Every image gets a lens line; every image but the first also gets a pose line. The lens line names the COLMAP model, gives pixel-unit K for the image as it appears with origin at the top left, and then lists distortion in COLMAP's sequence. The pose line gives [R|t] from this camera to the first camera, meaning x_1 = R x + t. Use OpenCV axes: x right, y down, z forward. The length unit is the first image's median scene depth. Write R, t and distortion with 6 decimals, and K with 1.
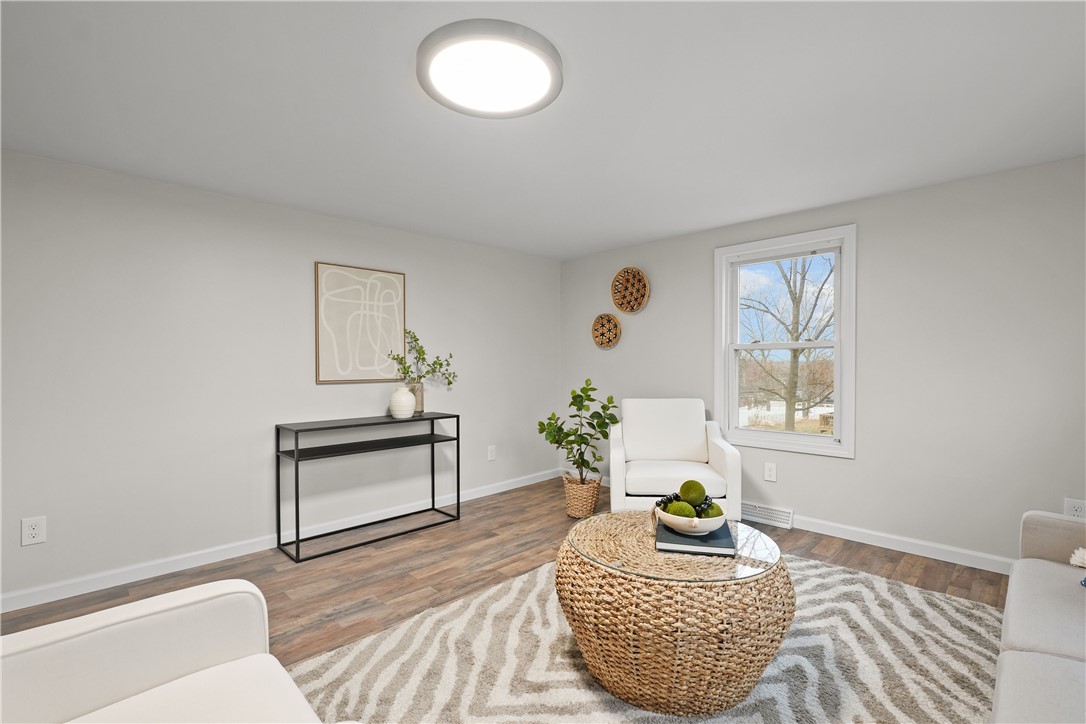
lens RADIAL K [[491.1, 0, 541.6], [0, 491.1, 366.4], [0, 0, 1]] dist [0.003009, 0.000012]
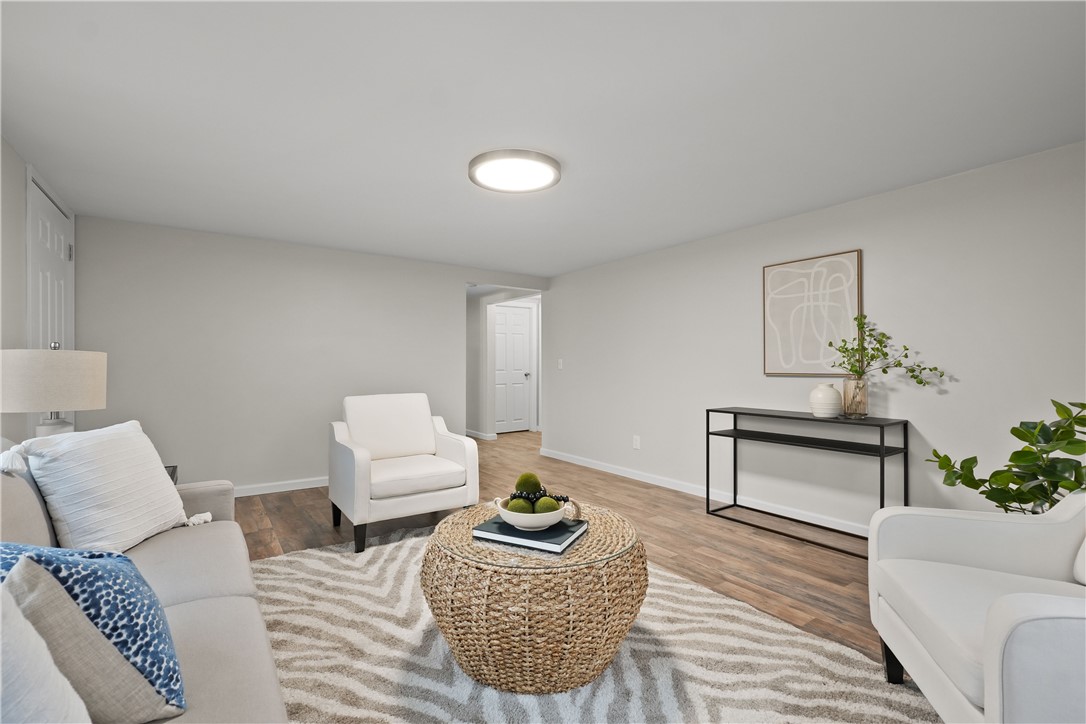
lens RADIAL K [[491.1, 0, 543.6], [0, 491.1, 364.3], [0, 0, 1]] dist [0.003009, 0.000012]
pose [[-0.163413, 0.000004, -0.986558, 0.695784], [-0.002622, 0.999996, 0.000439, 0.010027], [0.986554, 0.002658, -0.163413, 0.656033]]
